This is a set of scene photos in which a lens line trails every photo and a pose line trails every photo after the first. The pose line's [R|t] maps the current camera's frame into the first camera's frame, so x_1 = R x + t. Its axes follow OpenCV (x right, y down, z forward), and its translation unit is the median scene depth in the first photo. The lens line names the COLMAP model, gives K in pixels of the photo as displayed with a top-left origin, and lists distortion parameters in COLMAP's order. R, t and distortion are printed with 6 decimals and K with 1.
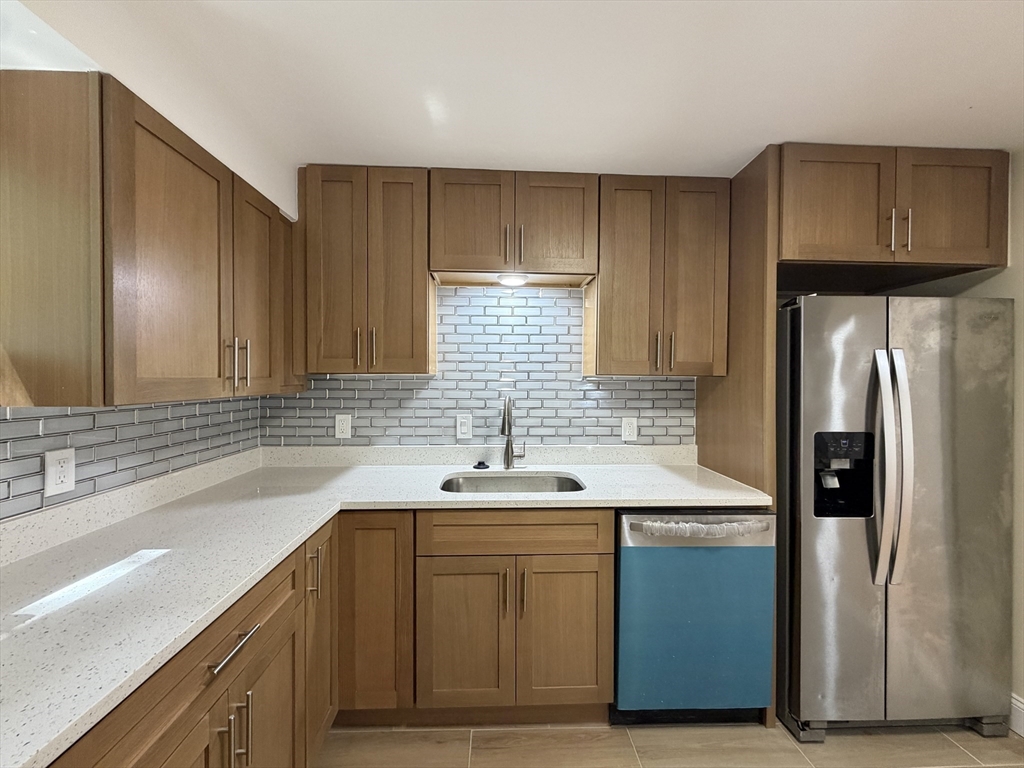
lens RADIAL K [[409.6, 0, 500.2], [0, 409.6, 385.2], [0, 0, 1]] dist [-0.002861, 0.000915]
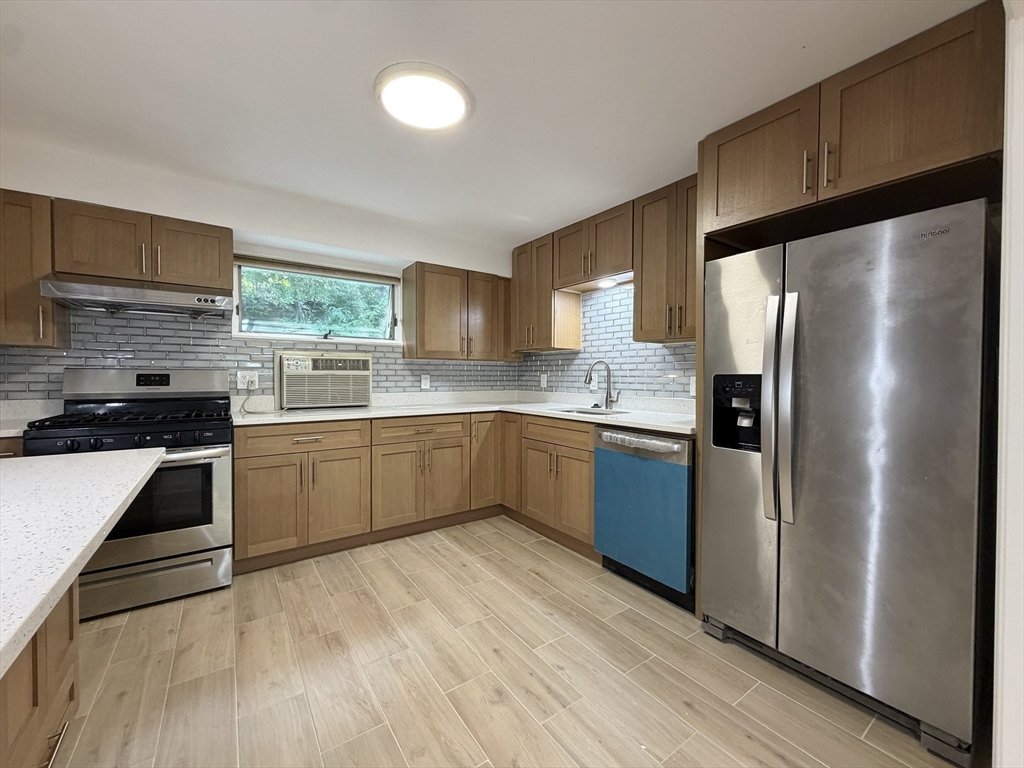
lens RADIAL K [[409.6, 0, 509.8], [0, 409.6, 384.3], [0, 0, 1]] dist [-0.002861, 0.000915]
pose [[0.544683, 0.013856, -0.838528, 1.362009], [-0.012249, 0.999888, 0.008565, 0.131819], [0.838553, 0.005606, 0.544791, -0.140515]]
